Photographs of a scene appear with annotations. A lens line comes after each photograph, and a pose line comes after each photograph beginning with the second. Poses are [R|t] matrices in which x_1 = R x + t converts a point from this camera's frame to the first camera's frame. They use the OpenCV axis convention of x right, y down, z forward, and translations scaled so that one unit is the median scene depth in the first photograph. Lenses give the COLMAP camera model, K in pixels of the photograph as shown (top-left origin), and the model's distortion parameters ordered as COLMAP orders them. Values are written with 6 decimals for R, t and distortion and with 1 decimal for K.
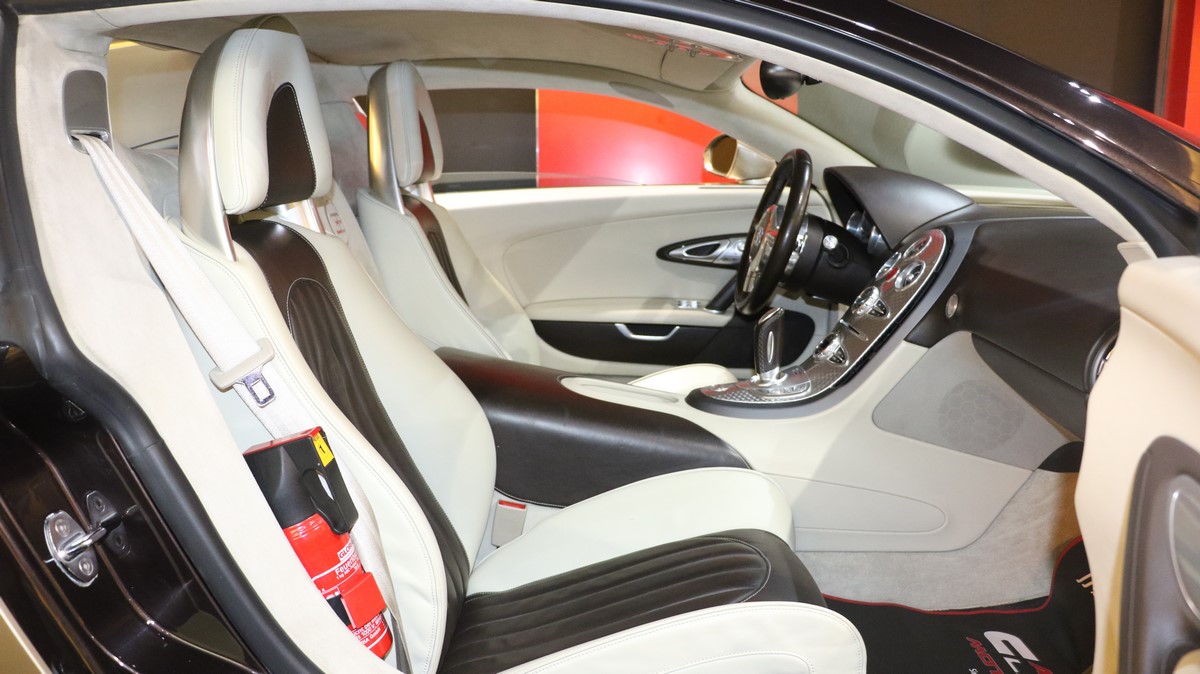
lens RADIAL K [[969.8, 0, 600.0], [0, 969.8, 337.0], [0, 0, 1]] dist [-0.174481, 0.114819]
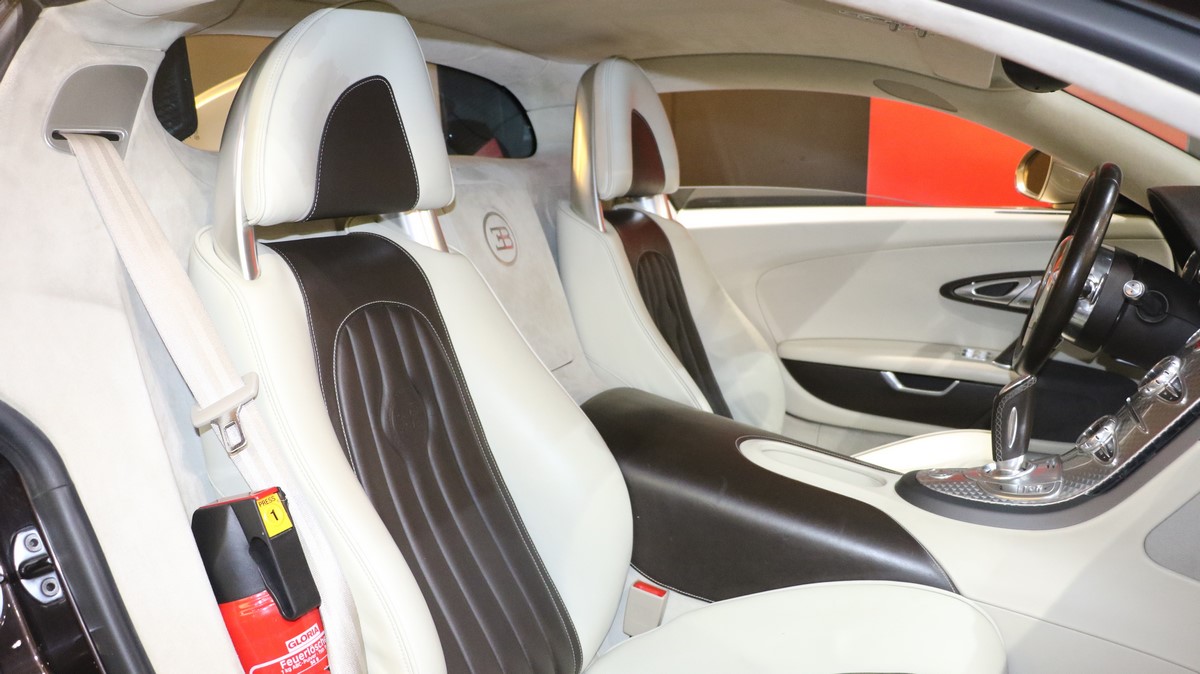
lens RADIAL K [[969.8, 0, 600.0], [0, 969.8, 337.0], [0, 0, 1]] dist [-0.174481, 0.114819]
pose [[0.917178, 0.070280, -0.392231, 0.138009], [-0.077103, 0.997022, -0.001648, -0.027854], [0.390947, 0.031753, 0.919865, 0.177724]]
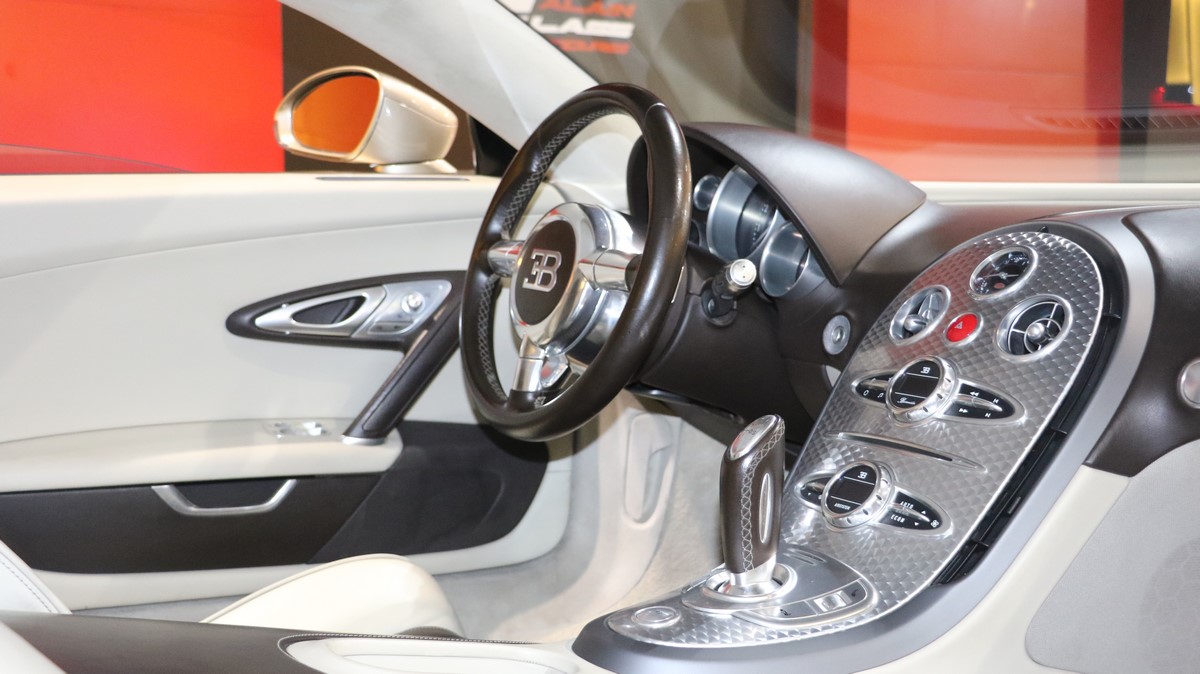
lens RADIAL K [[1514.9, 0, 600.0], [0, 1514.9, 337.0], [0, 0, 1]] dist [0.003902, 0.020182]
pose [[0.846950, -0.038913, 0.530247, -0.207537], [0.084532, 0.994488, -0.062039, -0.025265], [-0.524910, 0.097367, 0.845570, 0.379019]]
